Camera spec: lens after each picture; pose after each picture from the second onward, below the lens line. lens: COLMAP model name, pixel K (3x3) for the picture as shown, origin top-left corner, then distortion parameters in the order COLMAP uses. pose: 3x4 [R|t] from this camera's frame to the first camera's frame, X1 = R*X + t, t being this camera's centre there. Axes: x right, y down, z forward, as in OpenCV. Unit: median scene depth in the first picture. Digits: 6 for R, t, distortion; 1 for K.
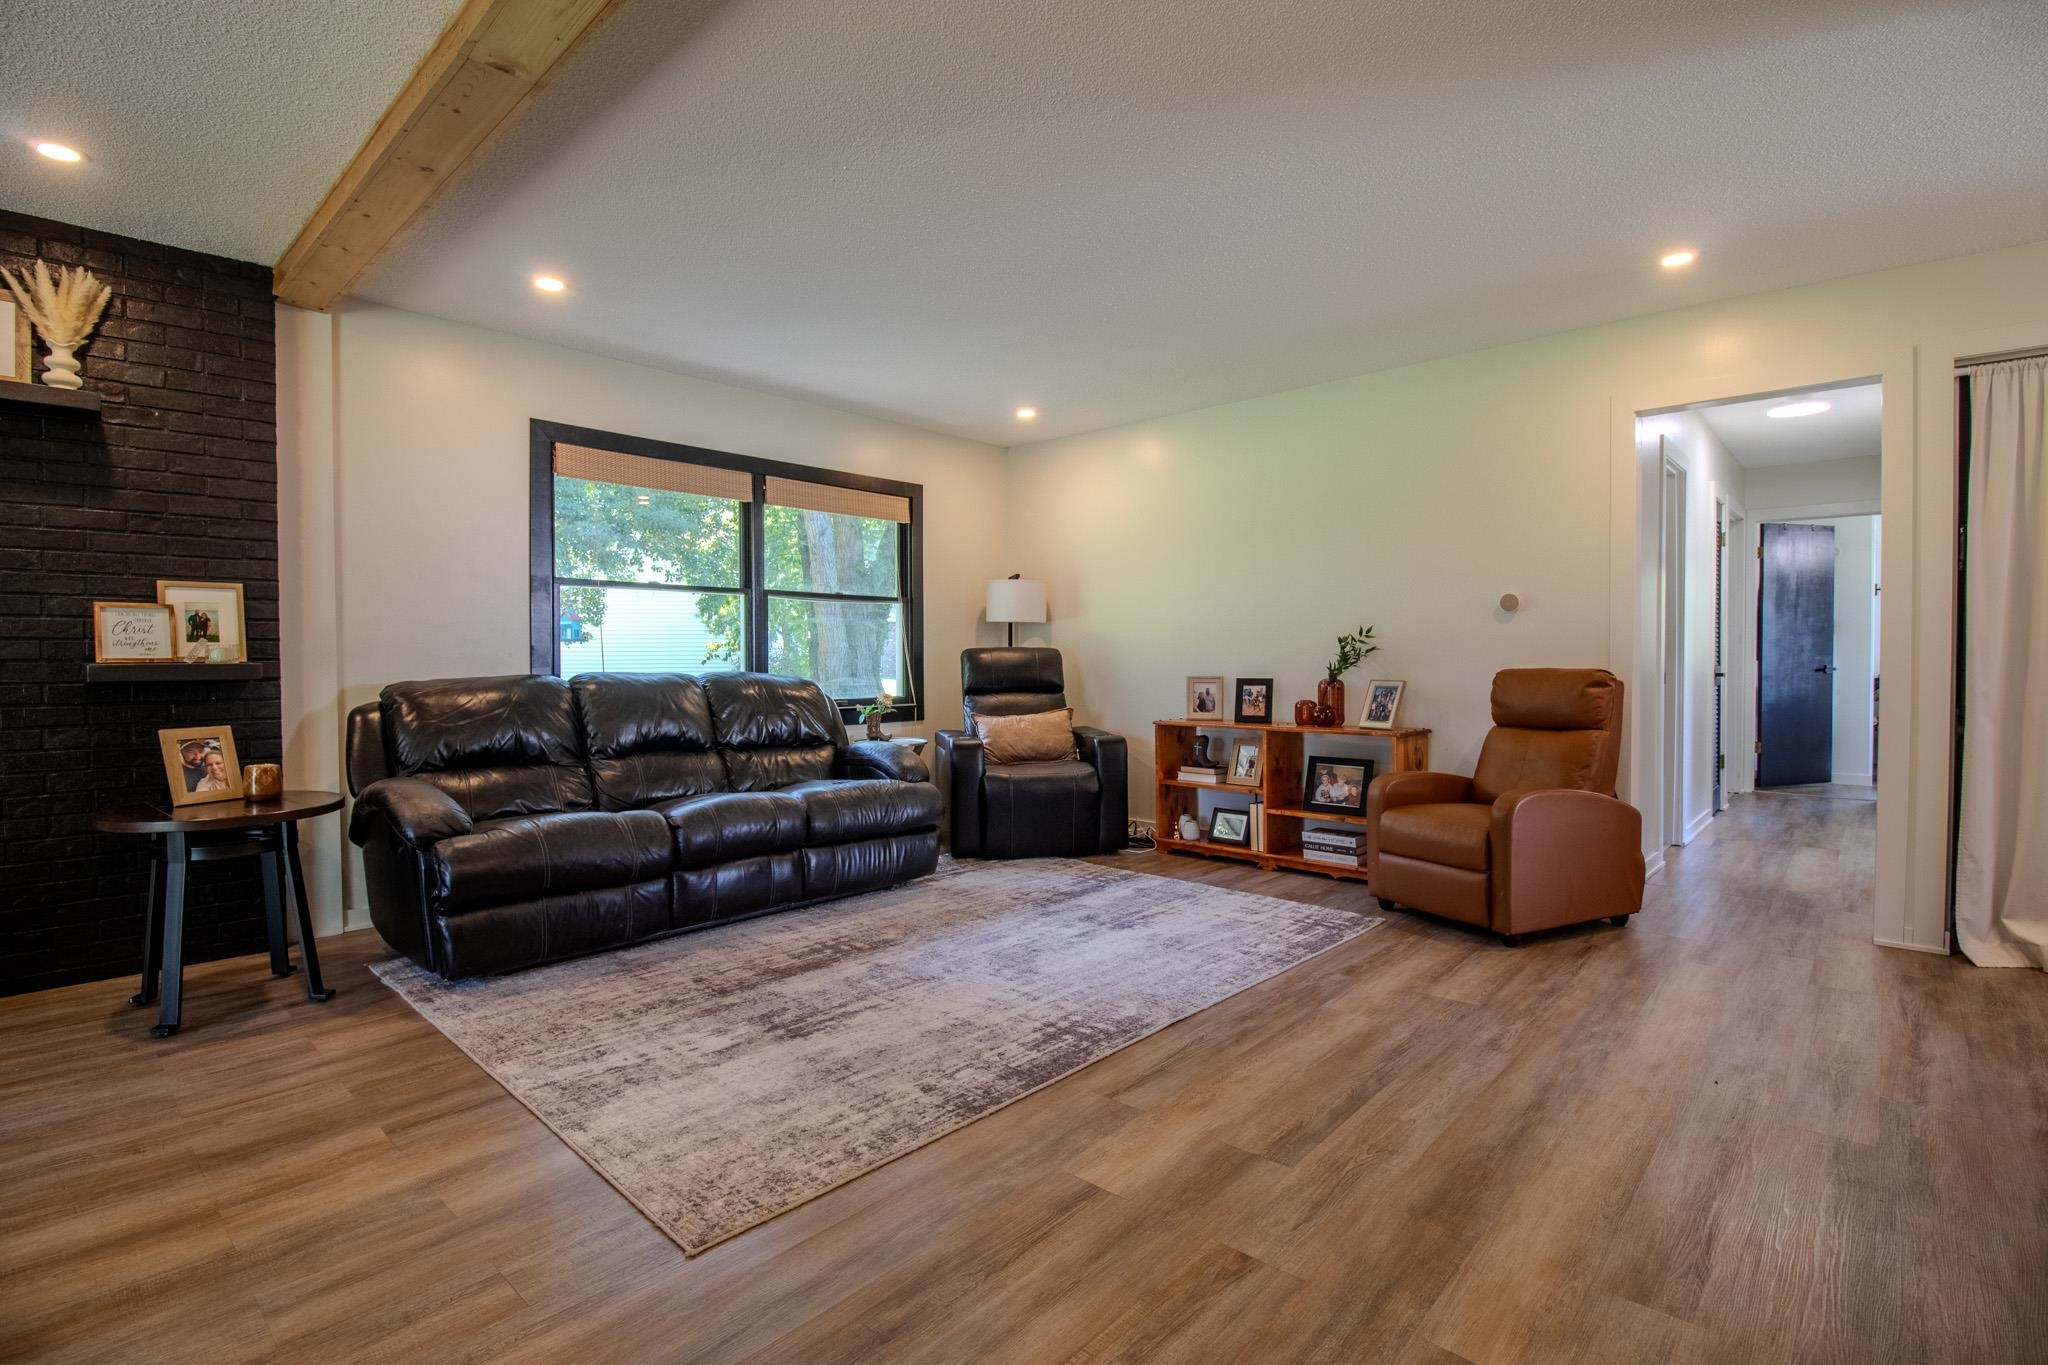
lens RADIAL K [[956.4, 0, 1028.4], [0, 956.4, 680.2], [0, 0, 1]] dist [-0.010851, -0.006214]
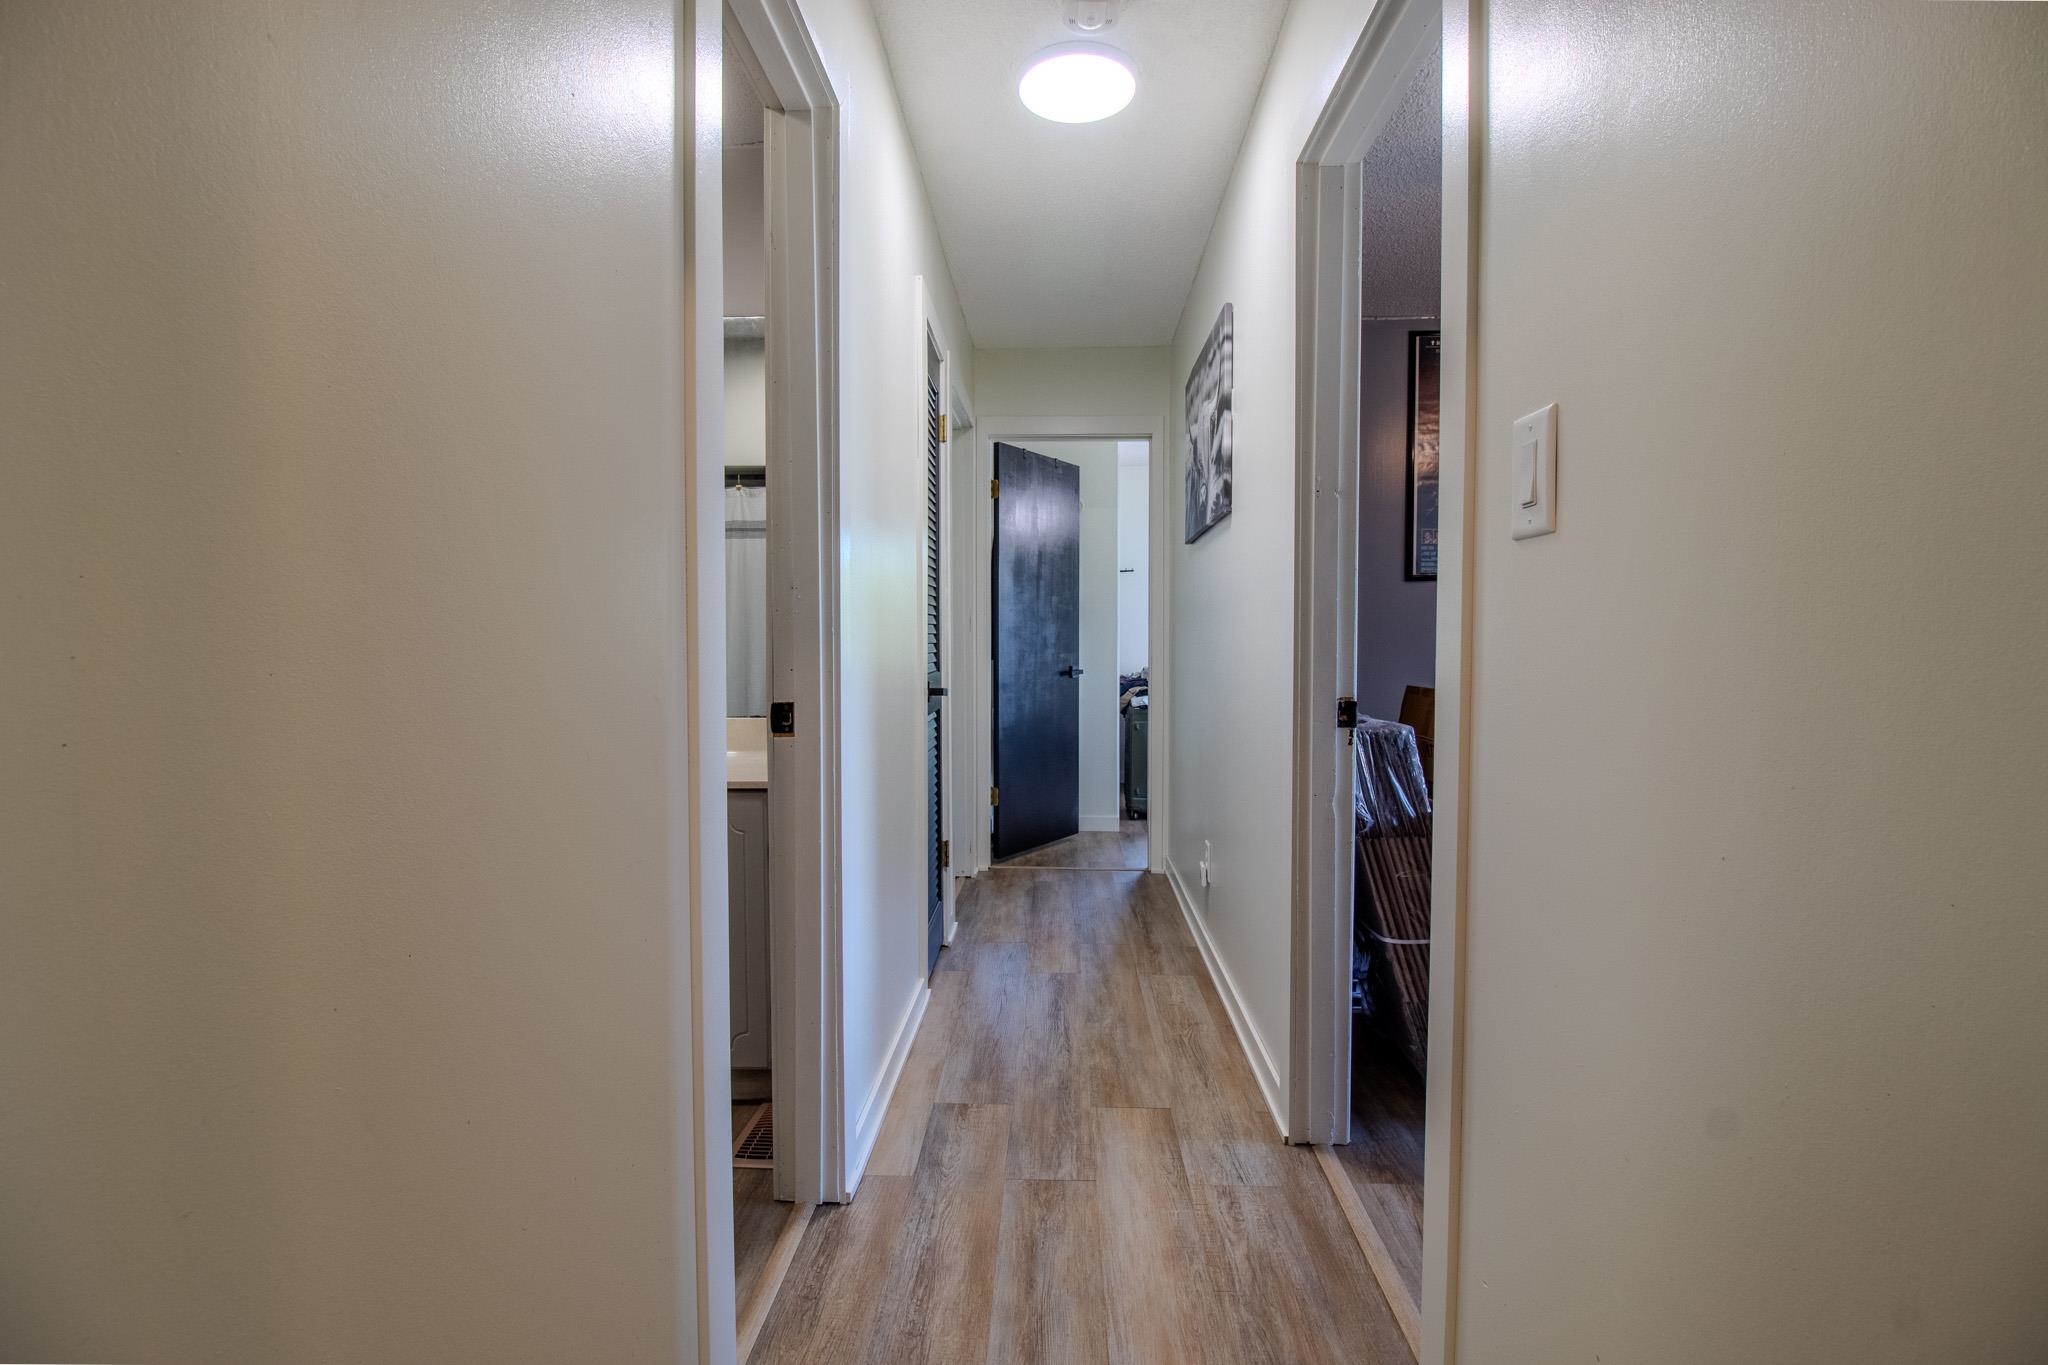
lens RADIAL K [[956.4, 0, 1024.6], [0, 956.4, 683.0], [0, 0, 1]] dist [-0.010851, -0.006214]
pose [[0.763740, -0.017541, 0.645286, 0.721067], [0.010764, 0.999838, 0.014439, -0.027610], [-0.645434, -0.004082, 0.763805, 0.963115]]
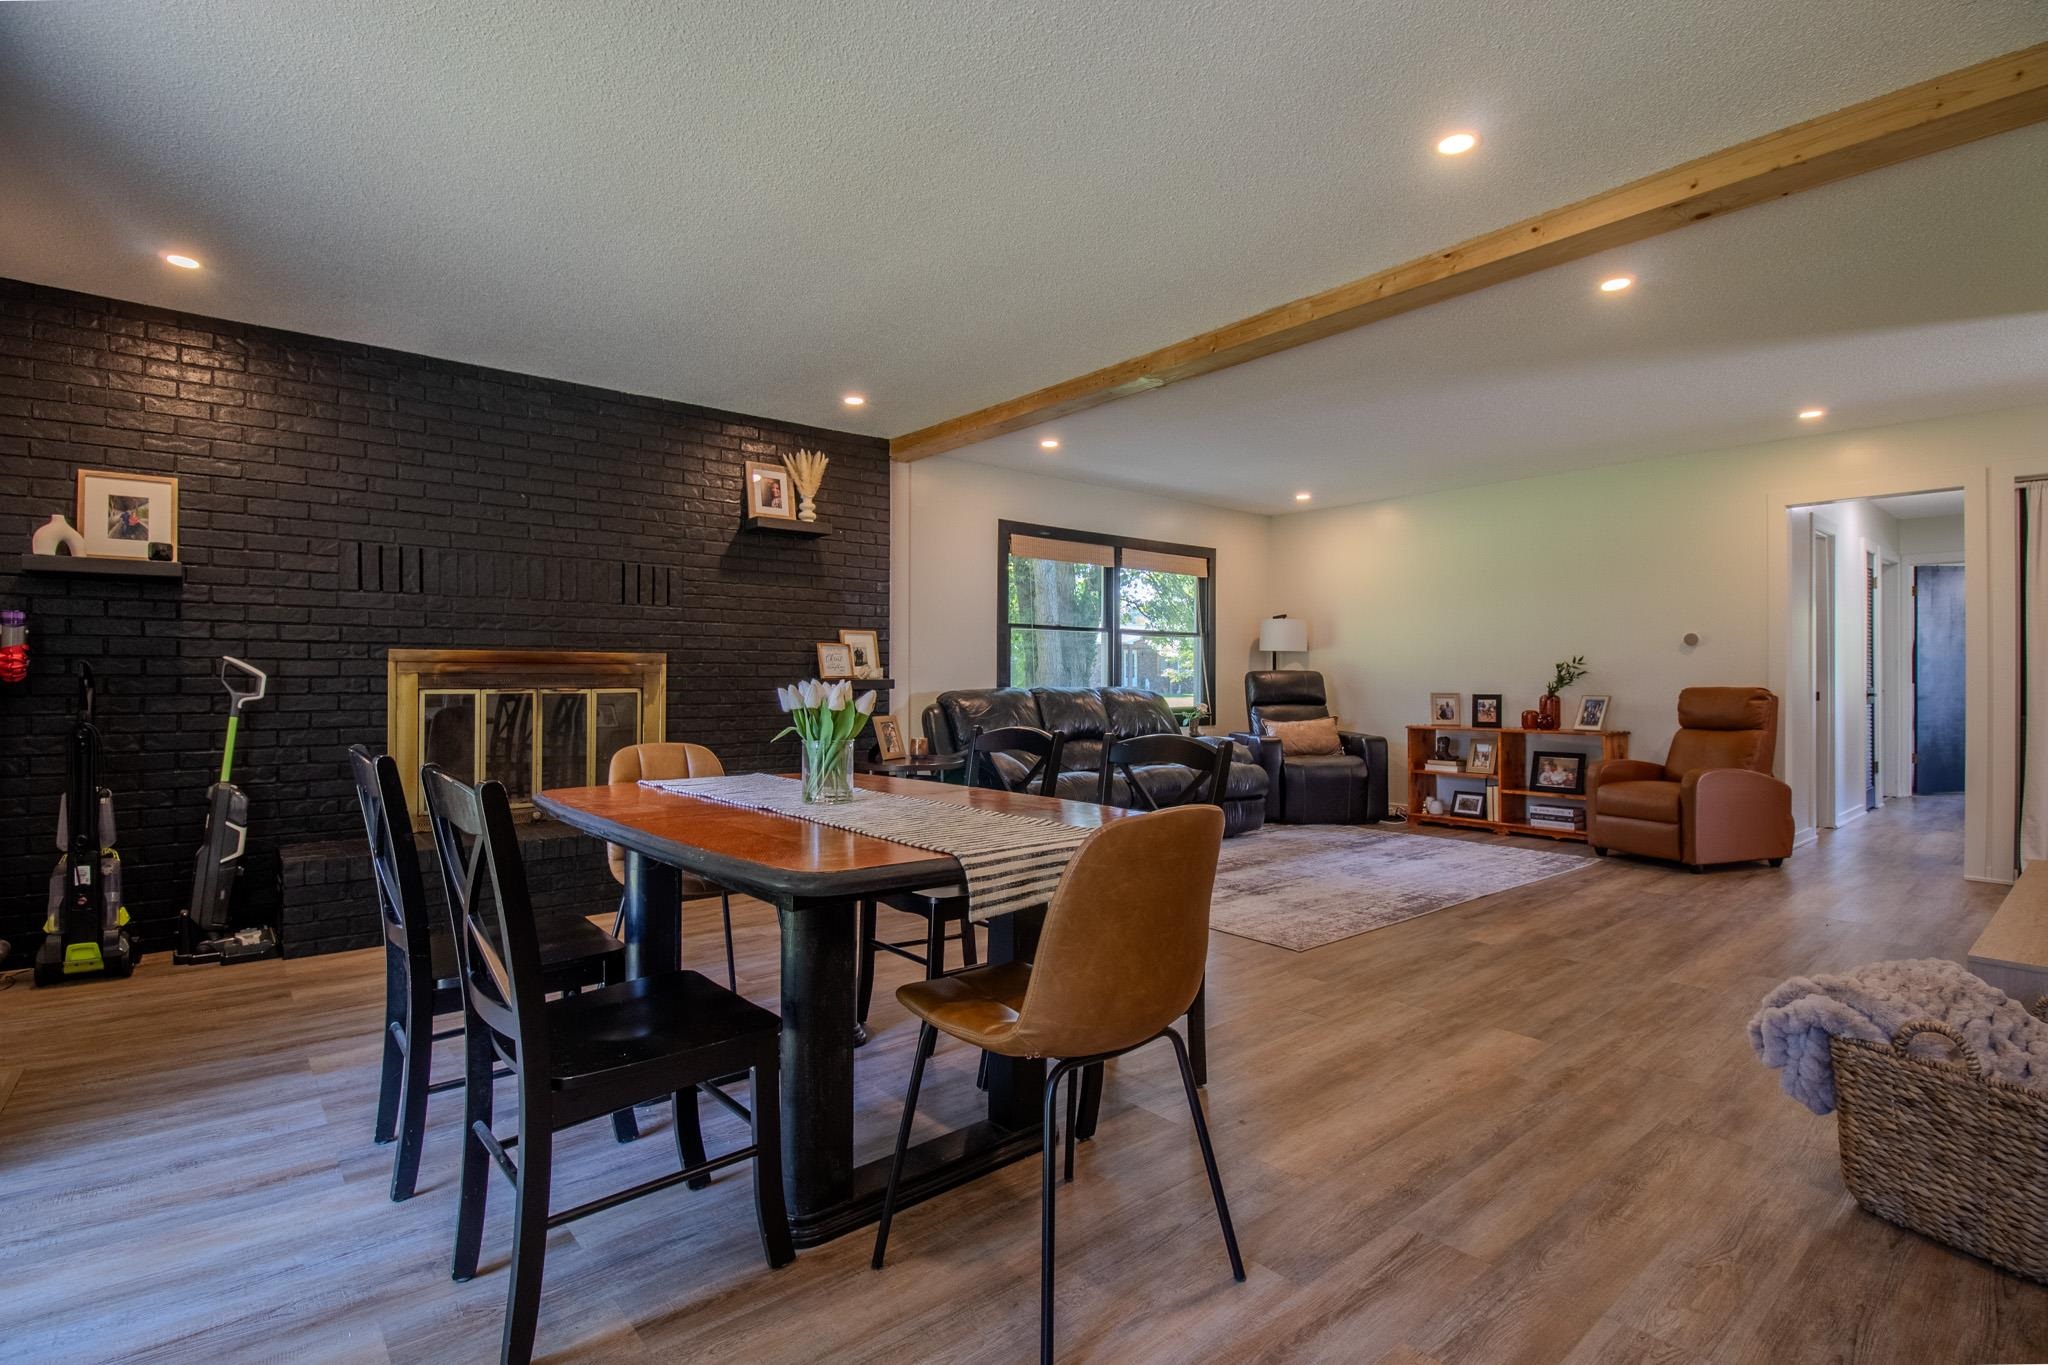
lens RADIAL K [[956.4, 0, 1038.3], [0, 956.4, 680.0], [0, 0, 1]] dist [-0.010851, -0.006214]
pose [[0.992279, 0.004470, -0.123949, -0.299271], [-0.007277, 0.999727, -0.022209, 0.016569], [0.123816, 0.022940, 0.992040, -0.549279]]
